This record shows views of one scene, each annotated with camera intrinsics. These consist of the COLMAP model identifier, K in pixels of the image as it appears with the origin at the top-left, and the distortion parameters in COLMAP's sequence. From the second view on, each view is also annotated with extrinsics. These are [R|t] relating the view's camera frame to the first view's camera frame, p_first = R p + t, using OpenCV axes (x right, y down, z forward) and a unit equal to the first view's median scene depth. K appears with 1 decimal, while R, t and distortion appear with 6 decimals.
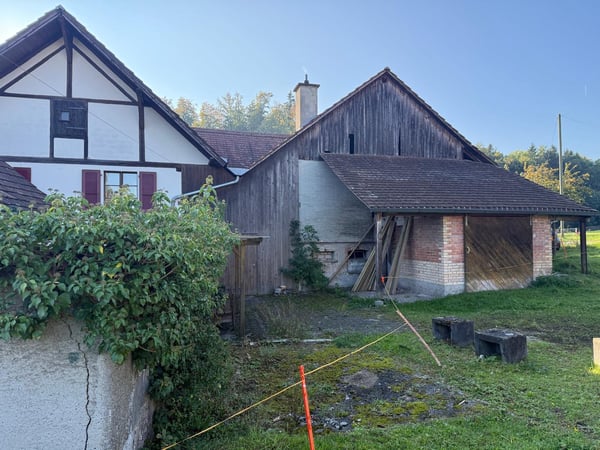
lens RADIAL K [[415.3, 0, 300.5], [0, 415.3, 228.6], [0, 0, 1]] dist [0.125784, -0.184904]
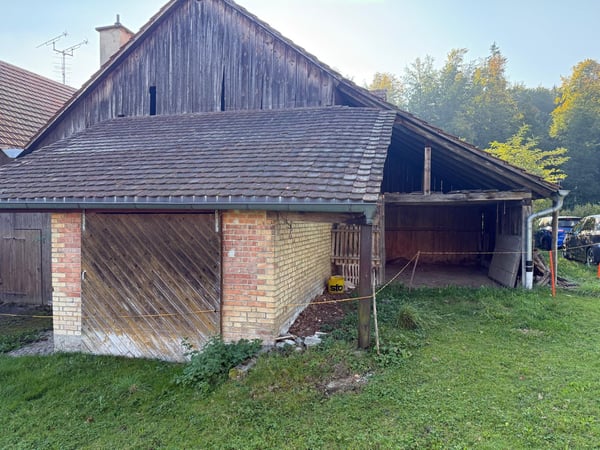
lens RADIAL K [[415.3, 0, 300.5], [0, 415.3, 228.6], [0, 0, 1]] dist [0.125784, -0.184904]
pose [[0.860048, 0.025138, -0.509594, 0.734899], [0.003038, 0.998516, 0.054383, -0.031265], [0.510204, -0.048320, 0.858695, 0.544145]]
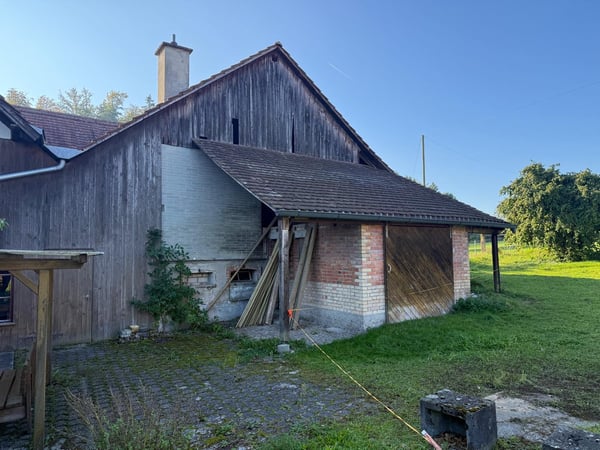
lens RADIAL K [[415.3, 0, 300.5], [0, 415.3, 228.6], [0, 0, 1]] dist [0.125784, -0.184904]
pose [[0.948063, 0.016049, 0.317679, -0.006454], [-0.003515, 0.999194, -0.039989, 0.006546], [-0.318064, 0.036796, 0.947355, 0.251708]]
